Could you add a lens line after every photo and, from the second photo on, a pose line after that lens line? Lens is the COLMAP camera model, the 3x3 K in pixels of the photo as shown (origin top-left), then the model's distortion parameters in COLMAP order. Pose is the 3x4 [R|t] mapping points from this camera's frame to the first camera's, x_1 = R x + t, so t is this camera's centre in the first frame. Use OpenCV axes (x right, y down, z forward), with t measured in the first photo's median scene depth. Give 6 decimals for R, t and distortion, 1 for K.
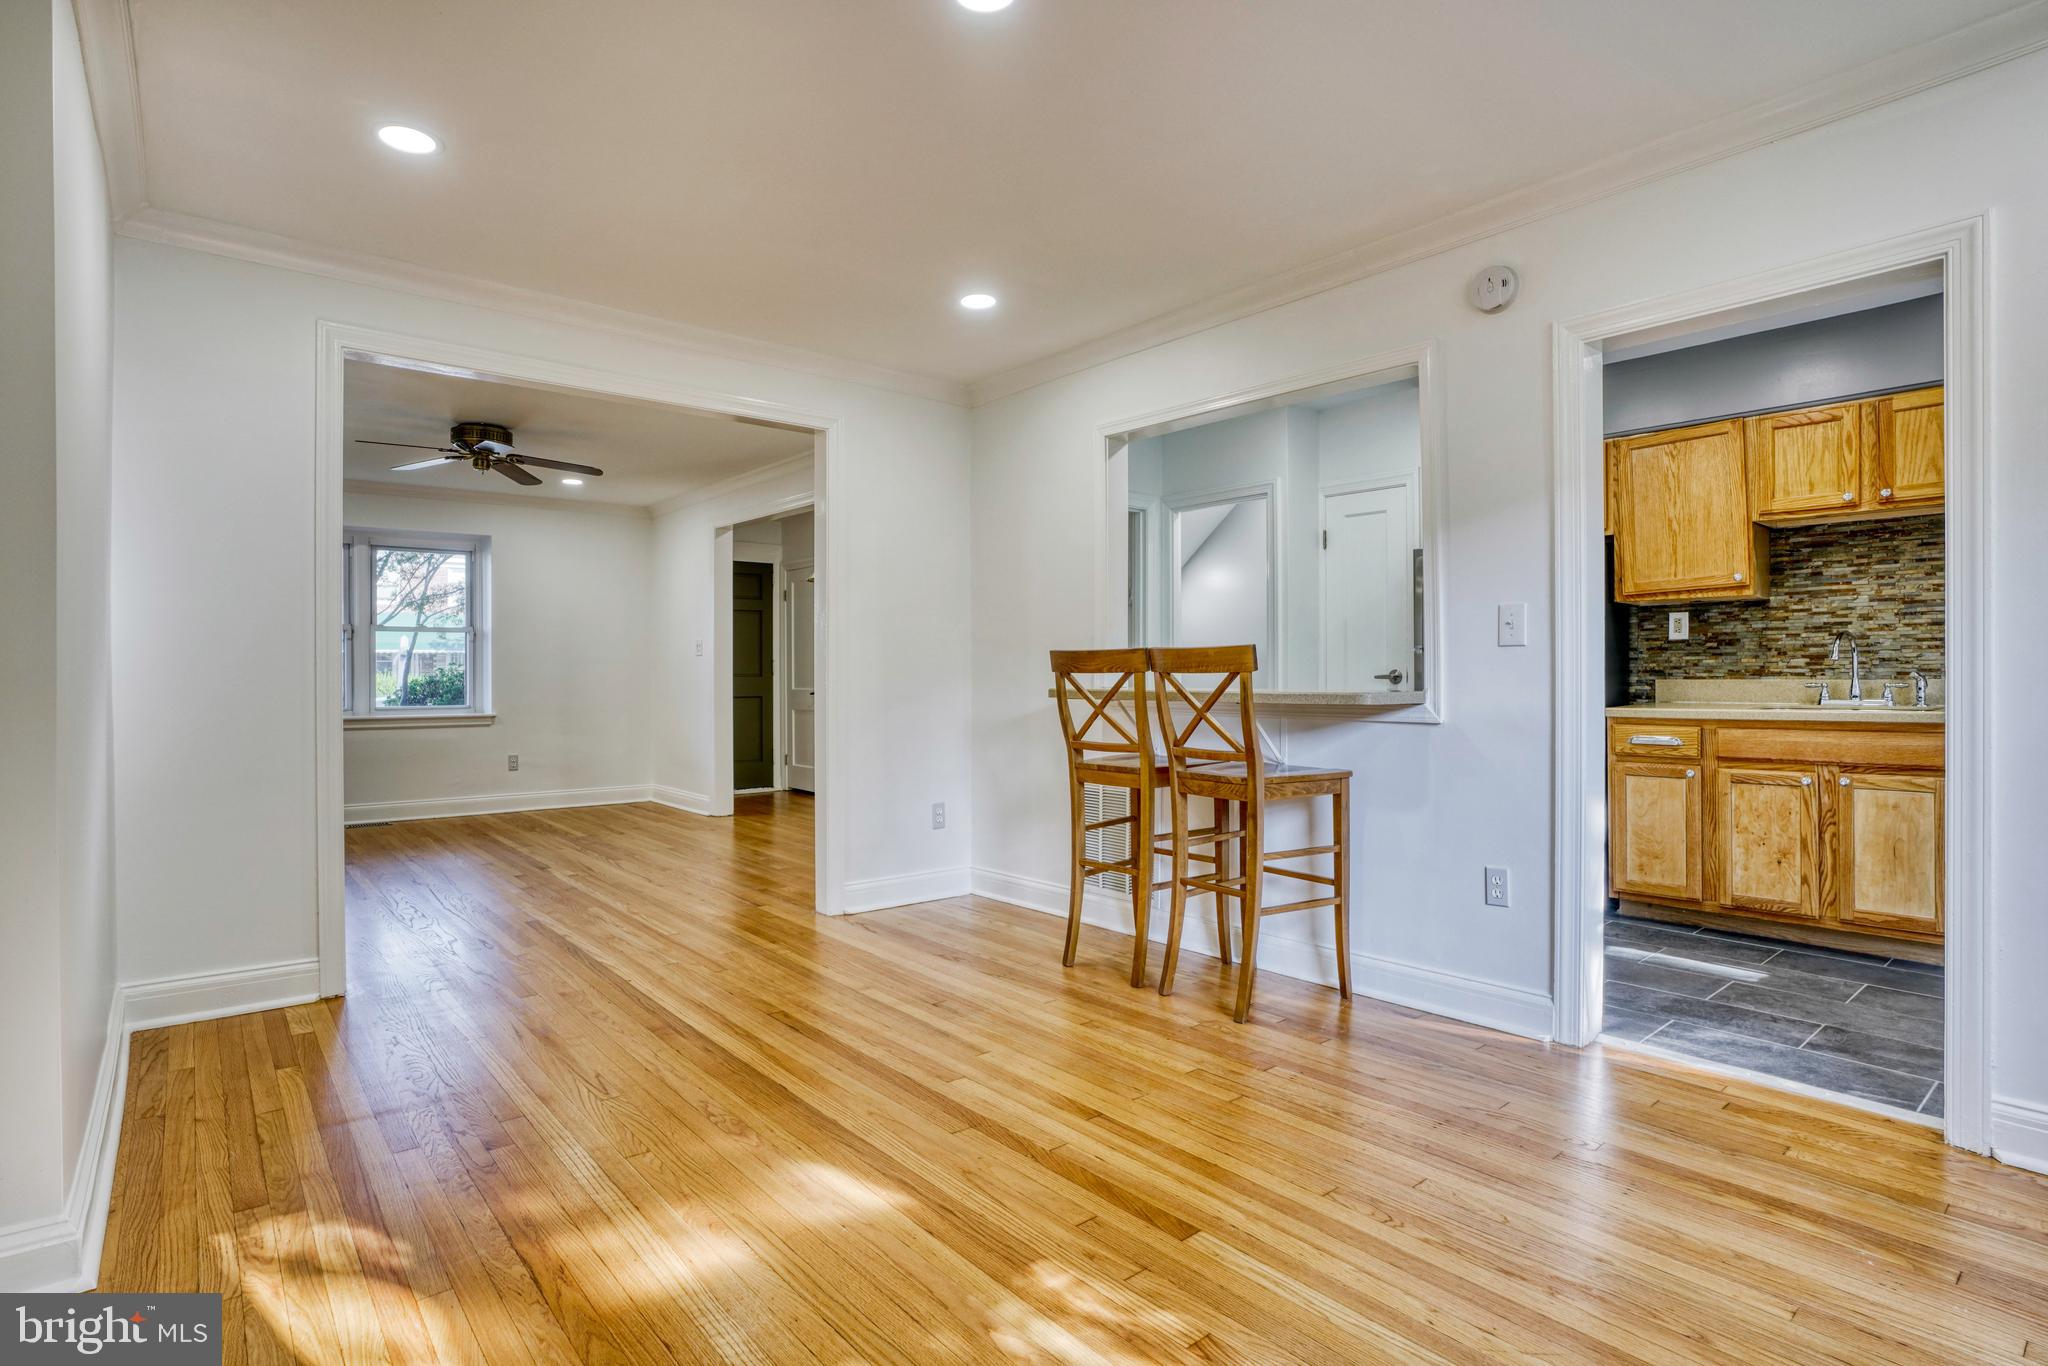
lens RADIAL K [[1021.8, 0, 1021.9], [0, 1021.8, 678.7], [0, 0, 1]] dist [-0.043531, 0.024559]
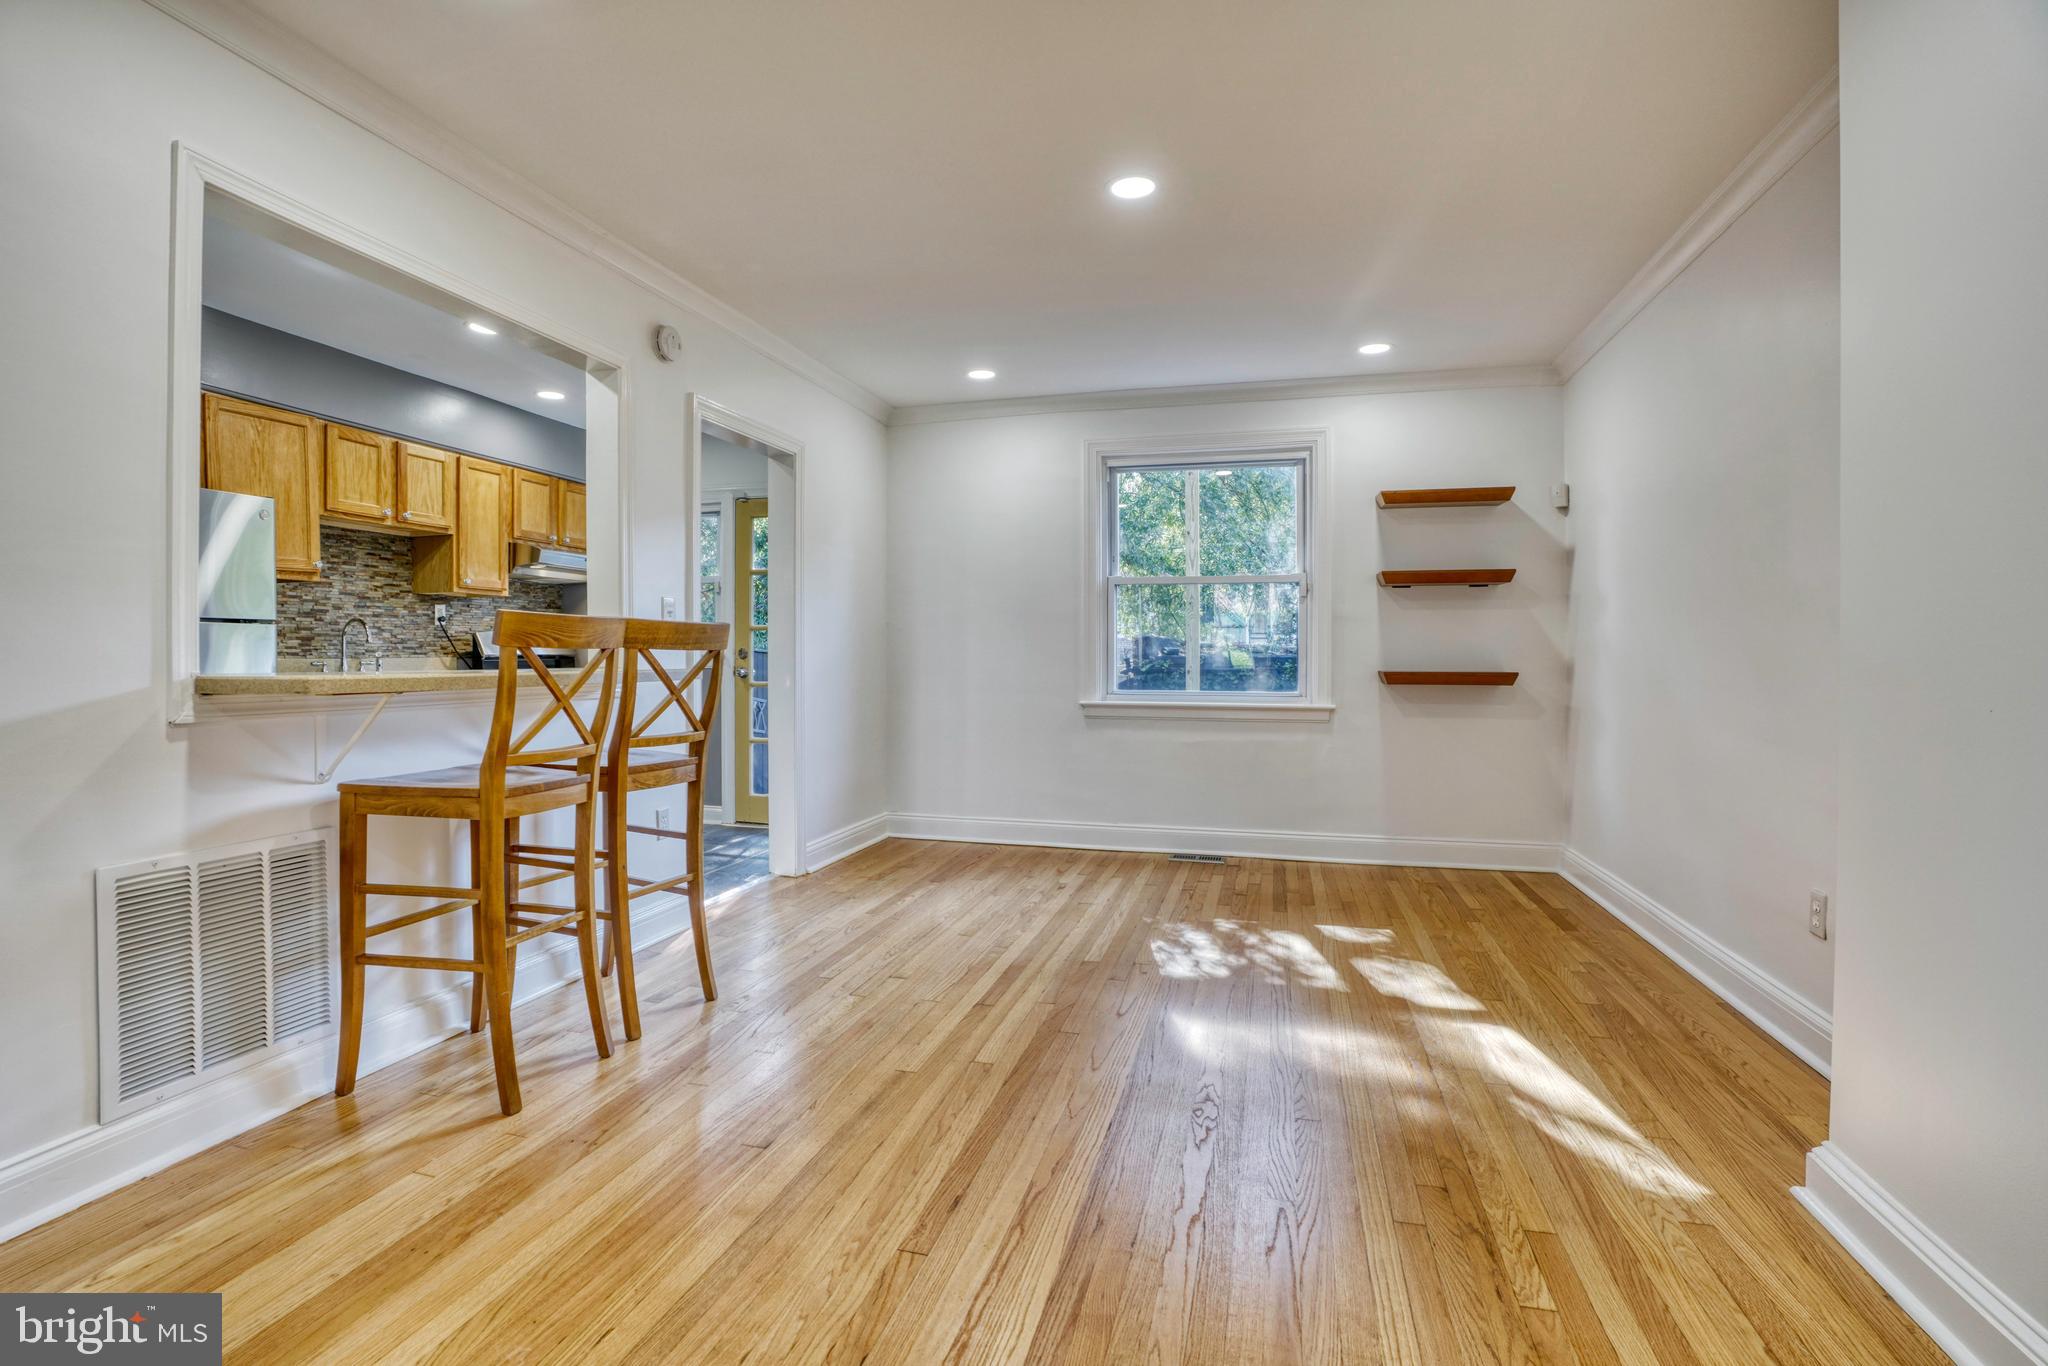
lens RADIAL K [[969.2, 0, 994.8], [0, 969.2, 664.5], [0, 0, 1]] dist [-0.069529, 0.028873]
pose [[-0.547320, -0.005869, 0.836903, -0.537248], [0.003358, 0.999952, 0.009209, 0.000094], [-0.836917, 0.007850, -0.547274, 0.946968]]
